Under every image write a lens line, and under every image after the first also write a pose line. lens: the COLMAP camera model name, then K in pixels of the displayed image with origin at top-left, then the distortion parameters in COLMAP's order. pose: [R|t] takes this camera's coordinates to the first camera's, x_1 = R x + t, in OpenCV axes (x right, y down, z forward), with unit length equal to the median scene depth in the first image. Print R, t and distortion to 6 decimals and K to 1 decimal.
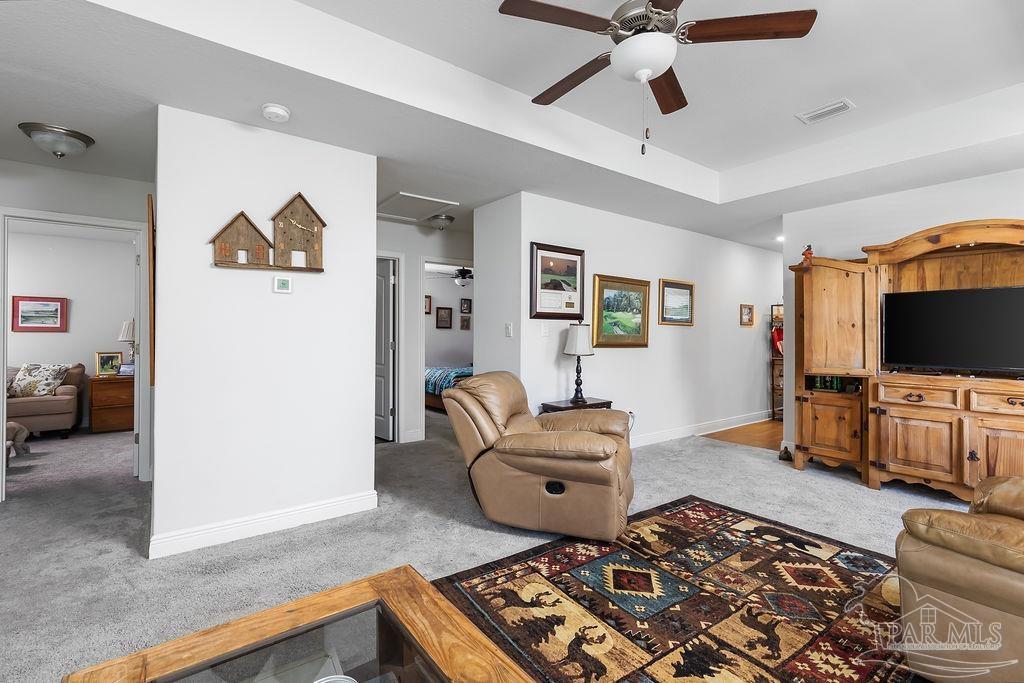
lens RADIAL K [[462.5, 0, 509.8], [0, 462.5, 335.2], [0, 0, 1]] dist [0.009908, -0.000516]
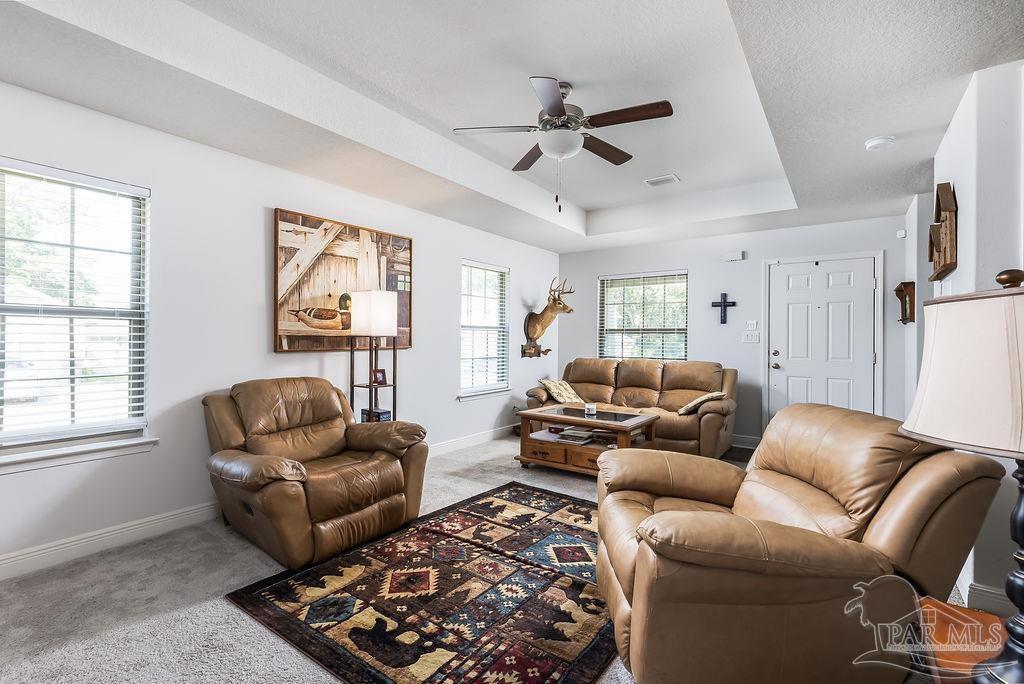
lens RADIAL K [[462.5, 0, 509.8], [0, 462.5, 335.7], [0, 0, 1]] dist [0.009908, -0.000516]
pose [[-0.952699, -0.010256, -0.303742, 0.695692], [-0.007616, 0.999922, -0.009874, 0.002923], [0.303820, -0.007094, -0.952703, 1.867695]]
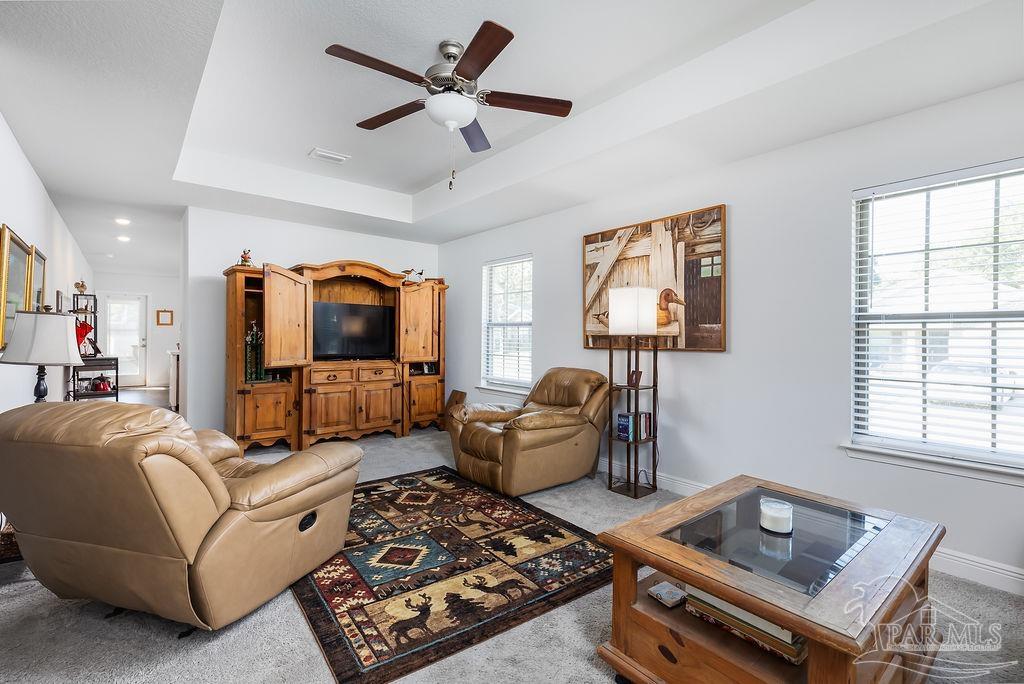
lens RADIAL K [[462.5, 0, 509.8], [0, 462.5, 335.7], [0, 0, 1]] dist [0.009908, -0.000516]
pose [[-0.049453, -0.002532, 0.998773, -0.782962], [-0.012819, 0.999916, 0.001900, -0.004022], [-0.998694, -0.012709, -0.049482, 0.730329]]
